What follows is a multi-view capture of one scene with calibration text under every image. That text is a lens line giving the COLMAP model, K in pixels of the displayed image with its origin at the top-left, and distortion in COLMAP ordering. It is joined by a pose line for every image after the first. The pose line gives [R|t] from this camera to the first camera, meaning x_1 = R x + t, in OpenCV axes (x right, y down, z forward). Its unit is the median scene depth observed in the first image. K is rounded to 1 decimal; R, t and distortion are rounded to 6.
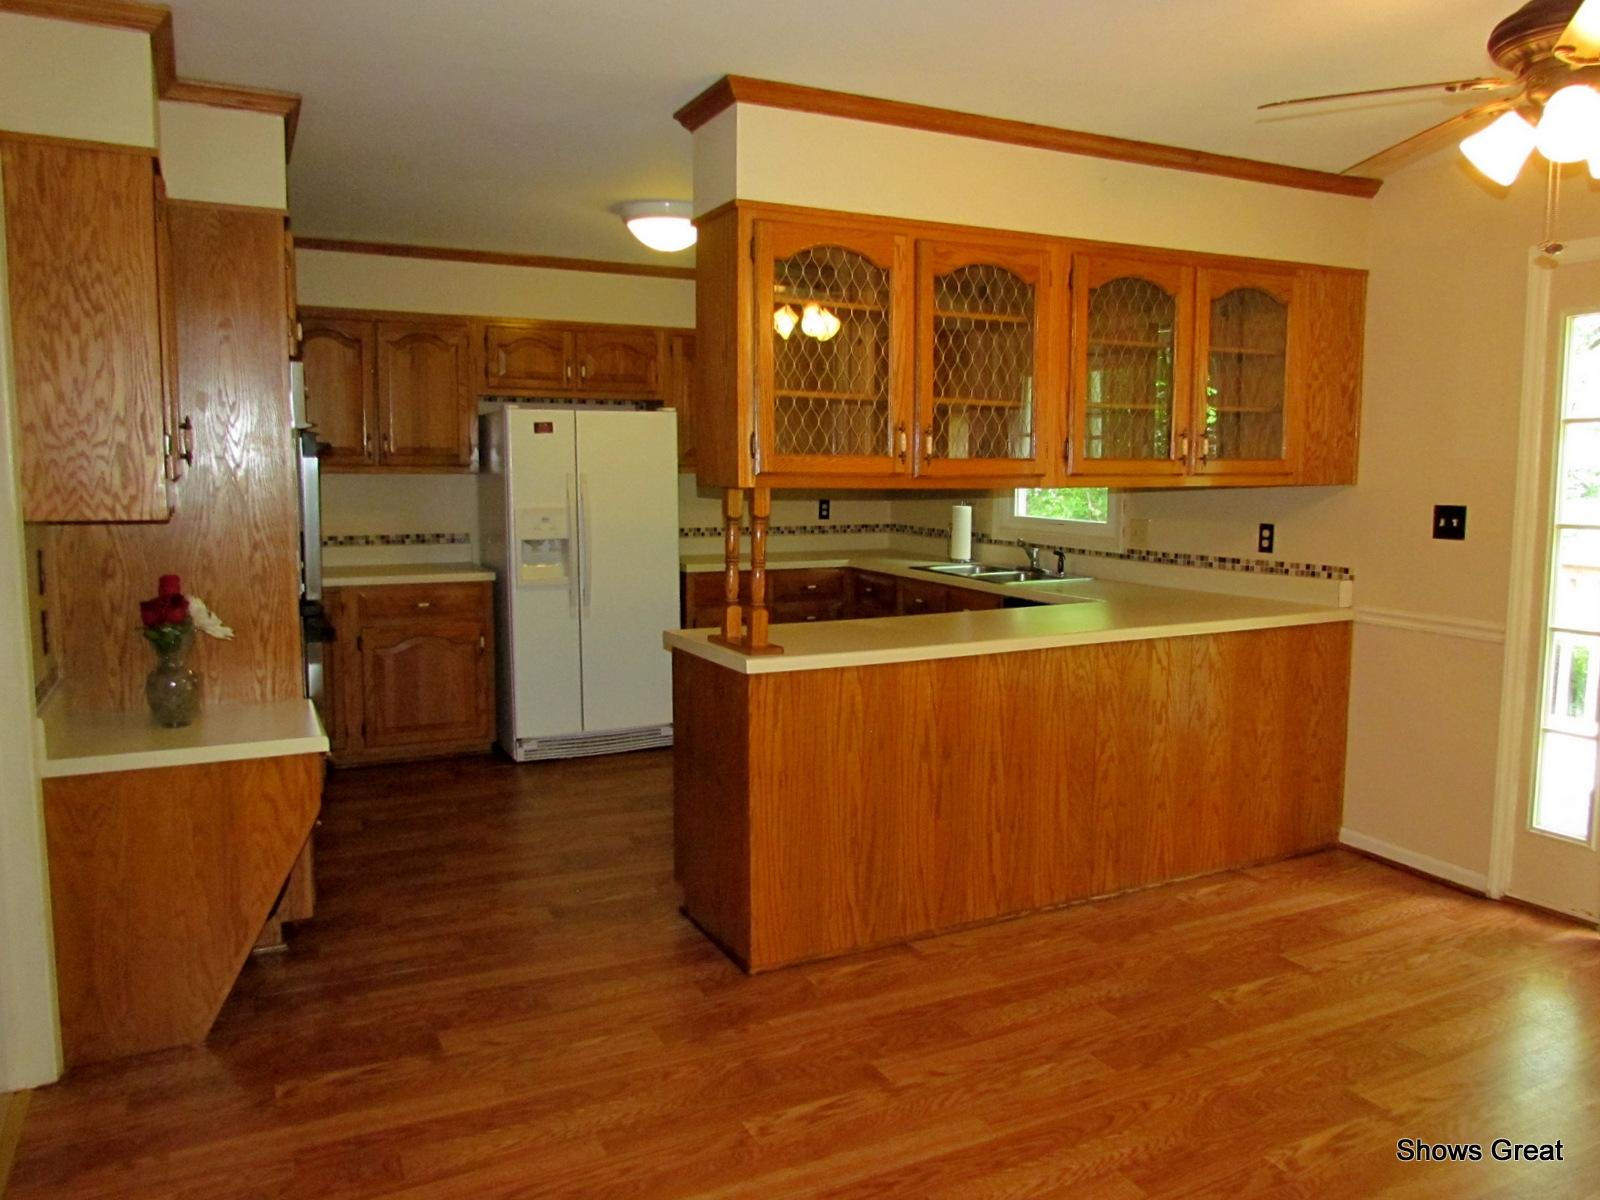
lens RADIAL K [[1222.9, 0, 813.6], [0, 1222.9, 602.7], [0, 0, 1]] dist [0.009258, -0.002314]
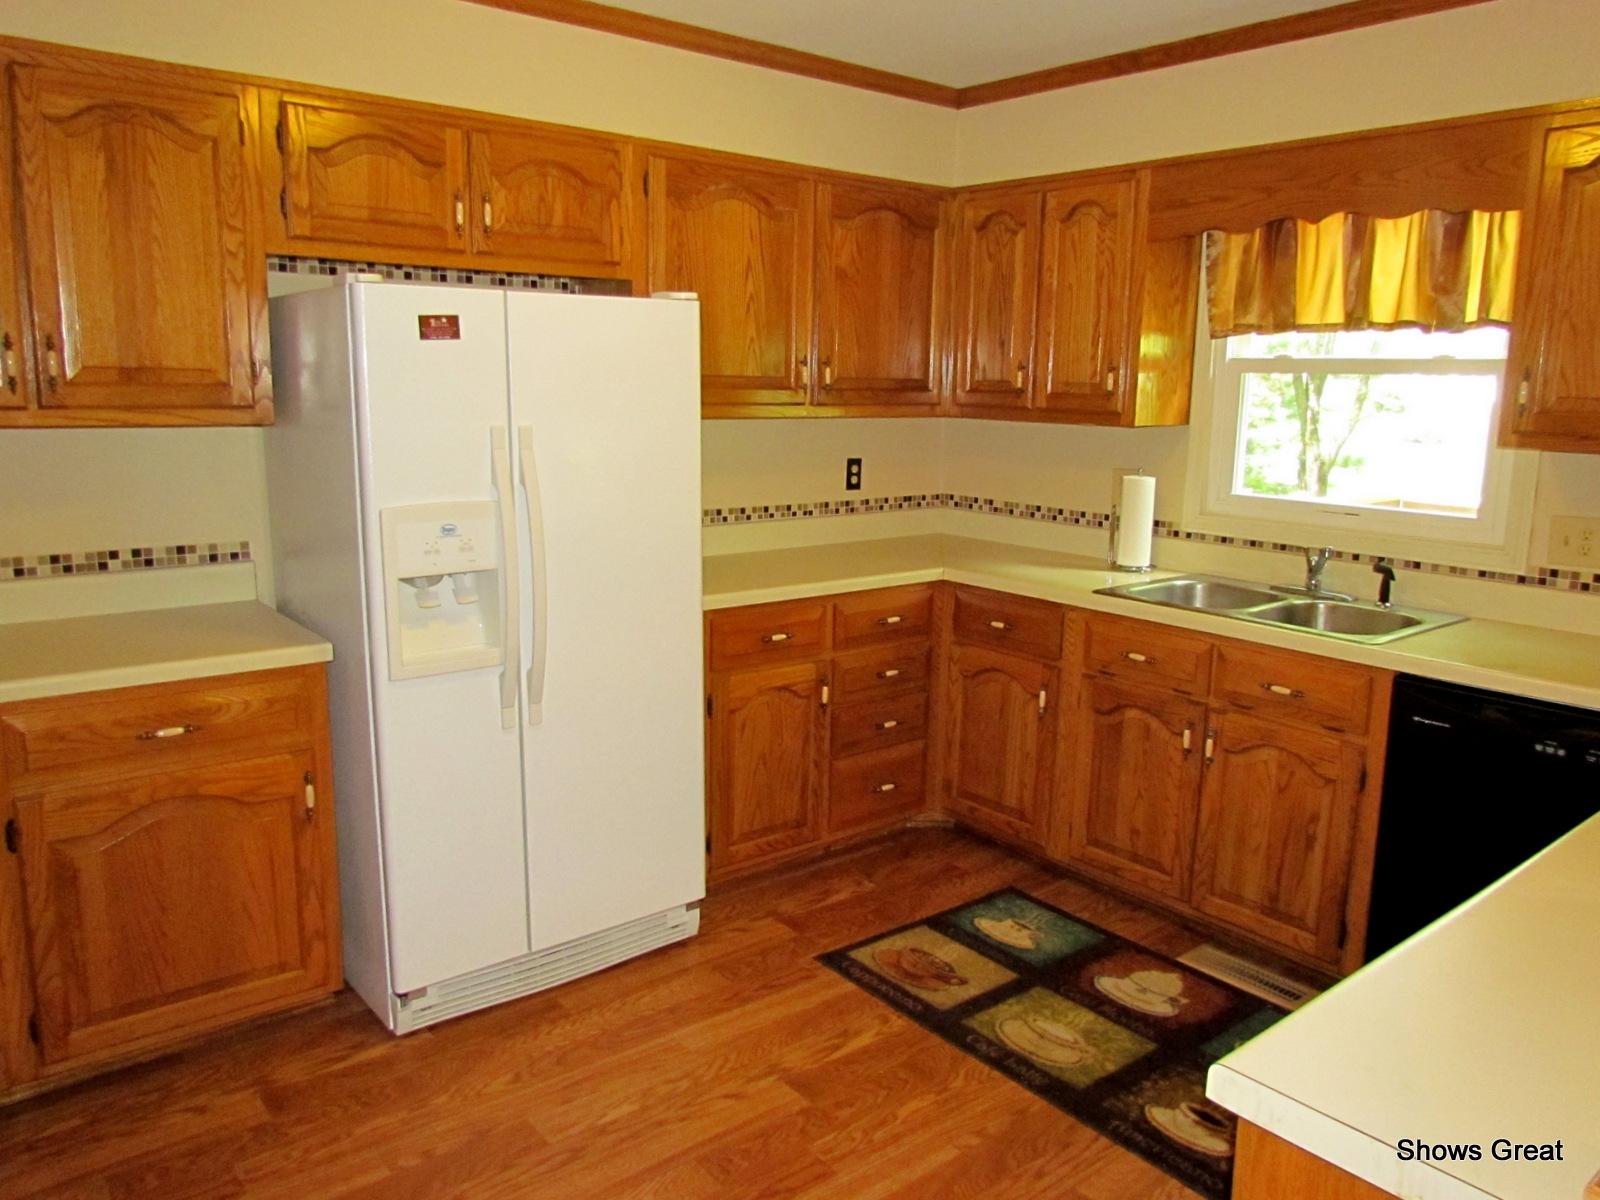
lens RADIAL K [[1167.3, 0, 787.2], [0, 1167.3, 591.3], [0, 0, 1]] dist [-0.001581, -0.001723]
pose [[0.974361, -0.030422, 0.222923, -0.234184], [0.014871, 0.997358, 0.071109, -0.089906], [-0.224497, -0.065970, 0.972239, 0.657588]]
